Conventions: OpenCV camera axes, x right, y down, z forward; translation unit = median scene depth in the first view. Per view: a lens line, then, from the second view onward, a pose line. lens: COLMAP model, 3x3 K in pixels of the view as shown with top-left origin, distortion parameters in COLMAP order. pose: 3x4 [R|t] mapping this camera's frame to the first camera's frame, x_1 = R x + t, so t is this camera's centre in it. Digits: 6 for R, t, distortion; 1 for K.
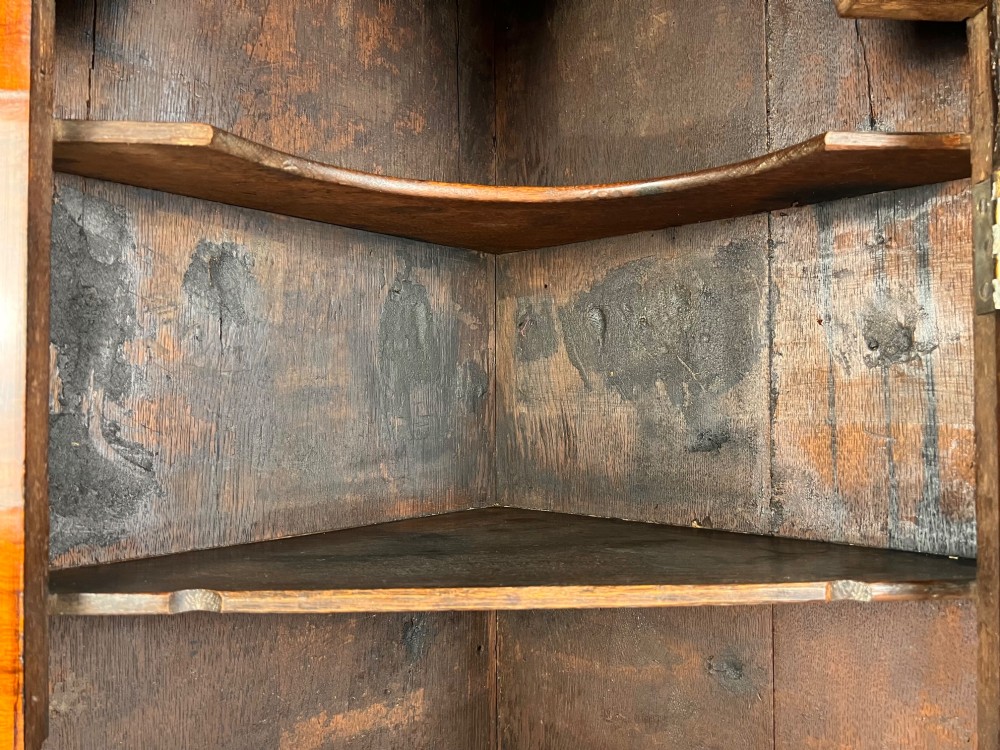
lens RADIAL K [[745.4, 0, 496.9], [0, 745.4, 375.7], [0, 0, 1]] dist [0.071951, -0.084180]
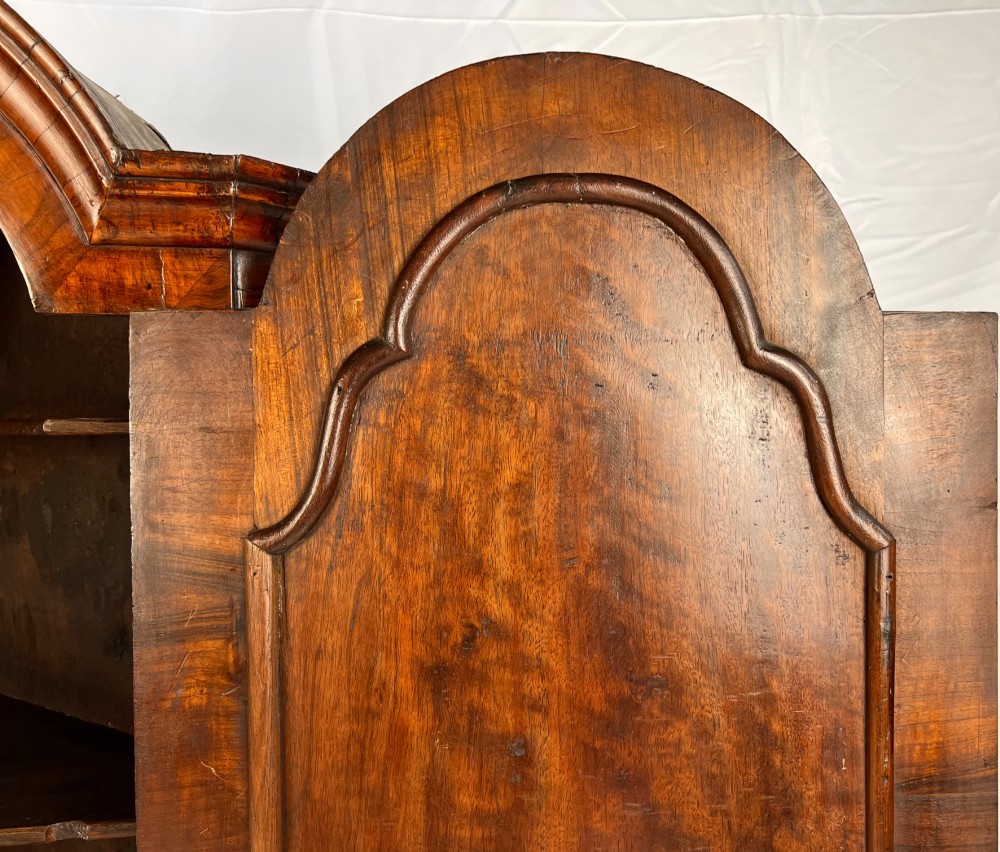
lens RADIAL K [[852.0, 0, 567.5], [0, 852.0, 432.8], [0, 0, 1]] dist [0.056921, -0.057594]
pose [[0.992472, -0.000442, 0.122471, 0.741793], [-0.005890, 0.998664, 0.051340, -0.268406], [-0.122330, -0.051675, 0.991143, -0.235142]]
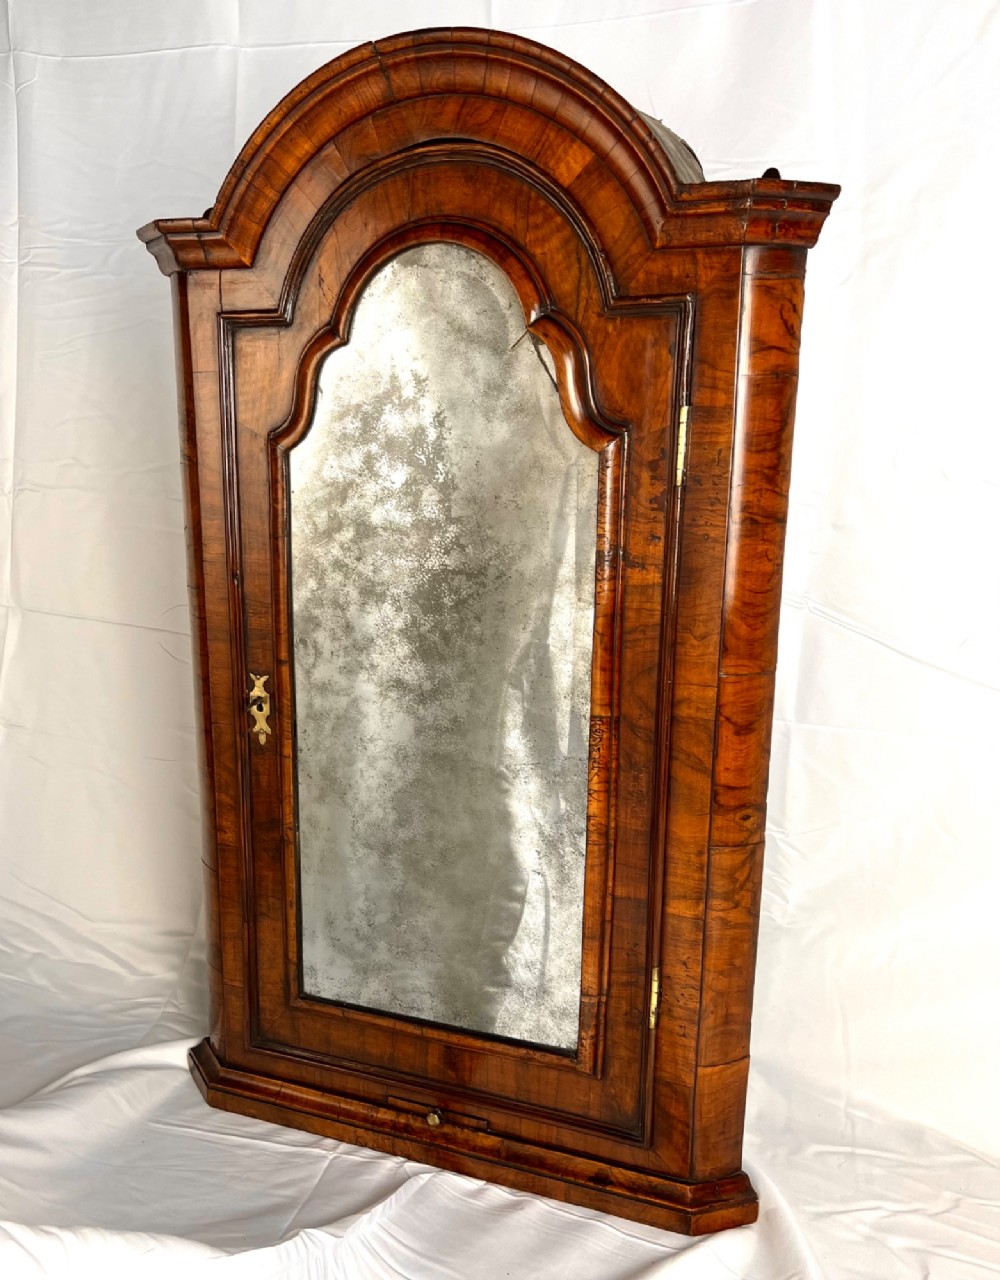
lens RADIAL K [[1114.3, 0, 424.3], [0, 1114.3, 687.6], [0, 0, 1]] dist [0.073494, -0.104783]
pose [[0.903811, 0.106244, -0.414534, 0.844863], [0.009607, 0.963409, 0.267865, -0.228006], [0.427825, -0.246081, 0.869718, -1.127777]]
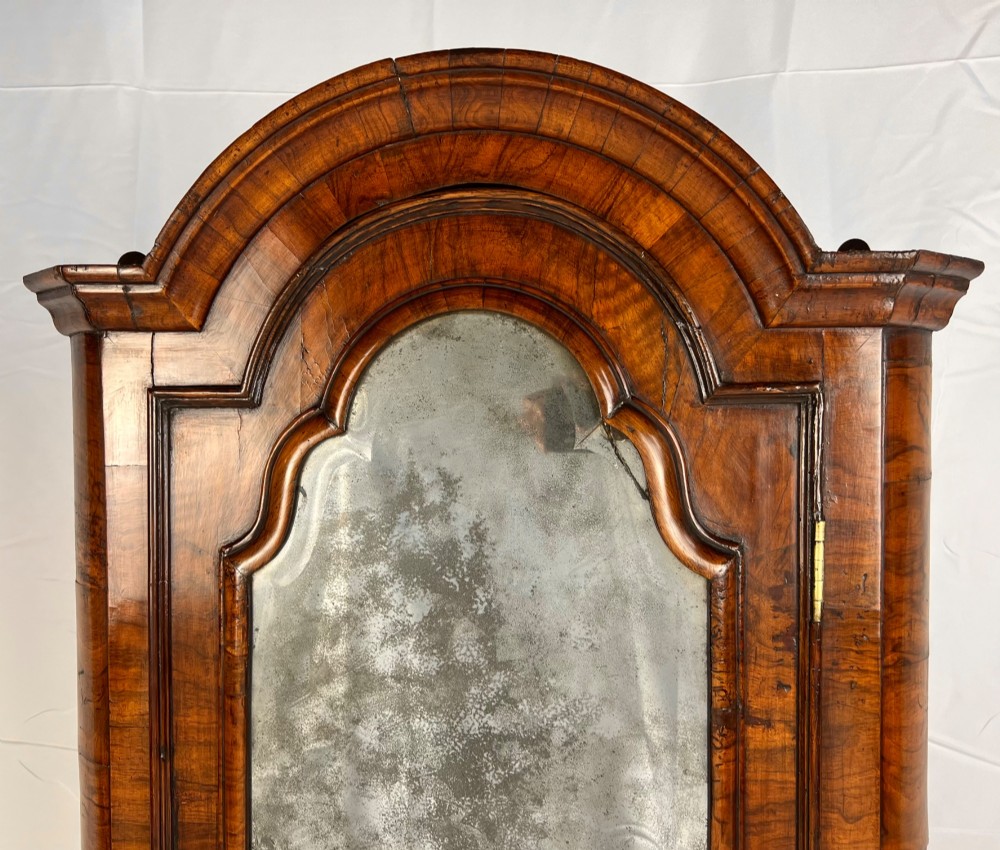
lens RADIAL K [[852.0, 0, 485.8], [0, 852.0, 432.9], [0, 0, 1]] dist [0.056921, -0.057594]
pose [[0.987821, 0.004129, -0.155543, 0.208811], [0.006191, 0.997813, 0.065802, -0.351889], [0.155474, -0.065964, 0.985635, -0.398822]]
